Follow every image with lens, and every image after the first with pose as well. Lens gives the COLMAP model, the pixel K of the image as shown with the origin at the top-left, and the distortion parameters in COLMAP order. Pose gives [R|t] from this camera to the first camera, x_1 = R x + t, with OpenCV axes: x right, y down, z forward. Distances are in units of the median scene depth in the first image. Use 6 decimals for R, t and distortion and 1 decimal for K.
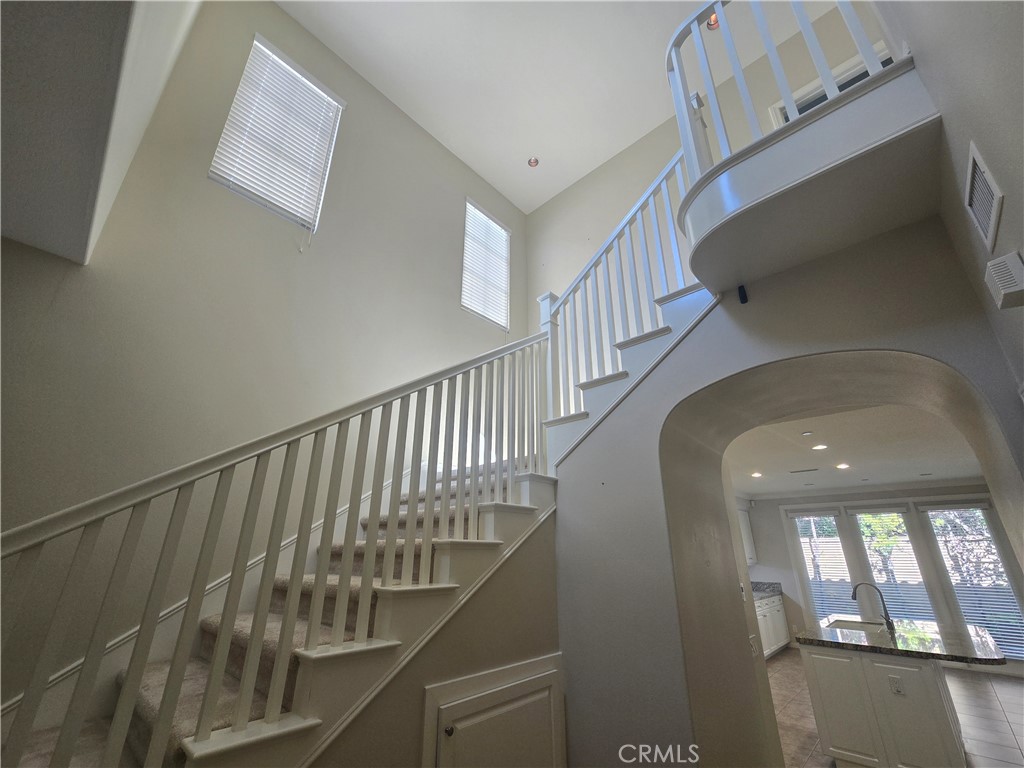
lens RADIAL K [[418.9, 0, 511.0], [0, 418.9, 387.0], [0, 0, 1]] dist [0.001436, -0.000084]
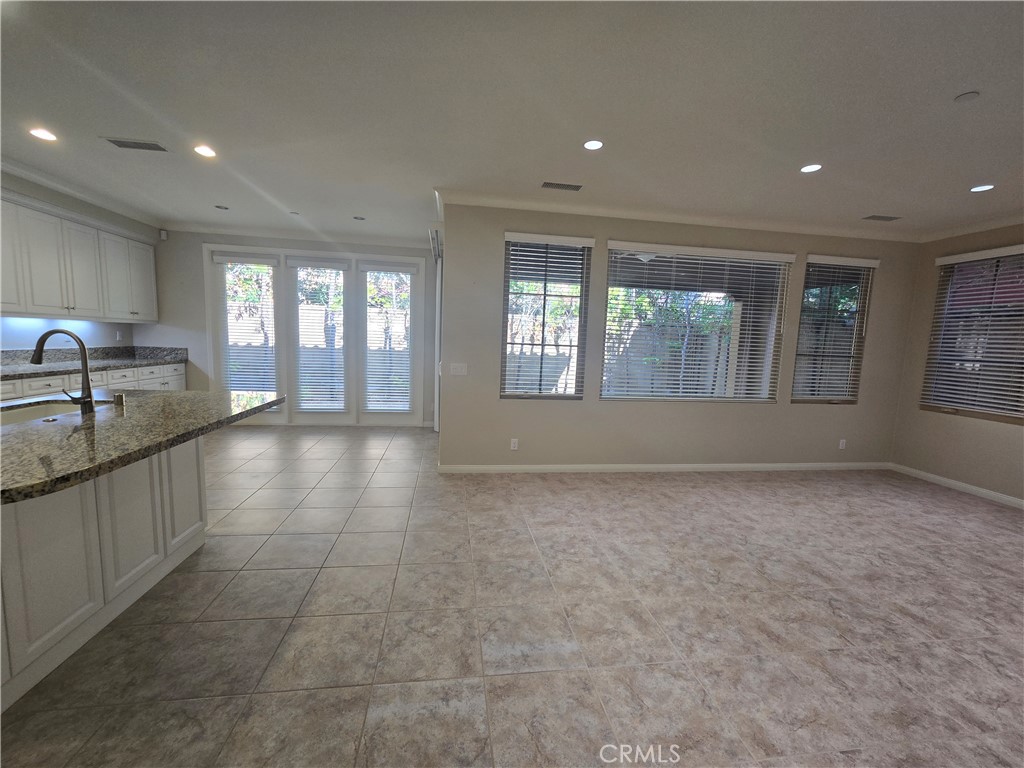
lens RADIAL K [[418.9, 0, 510.0], [0, 418.9, 386.3], [0, 0, 1]] dist [0.001436, -0.000084]
pose [[0.617220, -0.067496, 0.783890, 0.420887], [-0.325930, 0.884872, 0.332822, 0.106965], [-0.716107, -0.460918, 0.524162, 0.199781]]
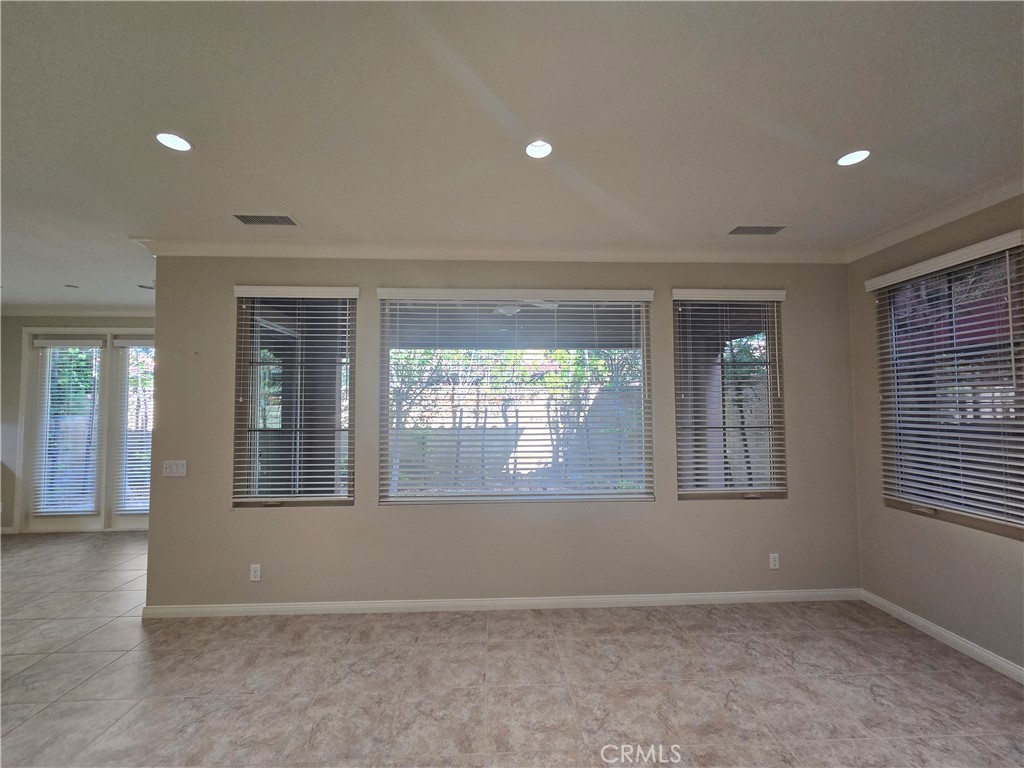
lens RADIAL K [[418.9, 0, 512.1], [0, 418.9, 385.0], [0, 0, 1]] dist [0.001436, -0.000084]
pose [[0.693774, 0.032450, 0.719462, 0.738356], [-0.261726, 0.942043, 0.209892, 0.047814], [-0.670953, -0.333919, 0.662058, 0.089174]]
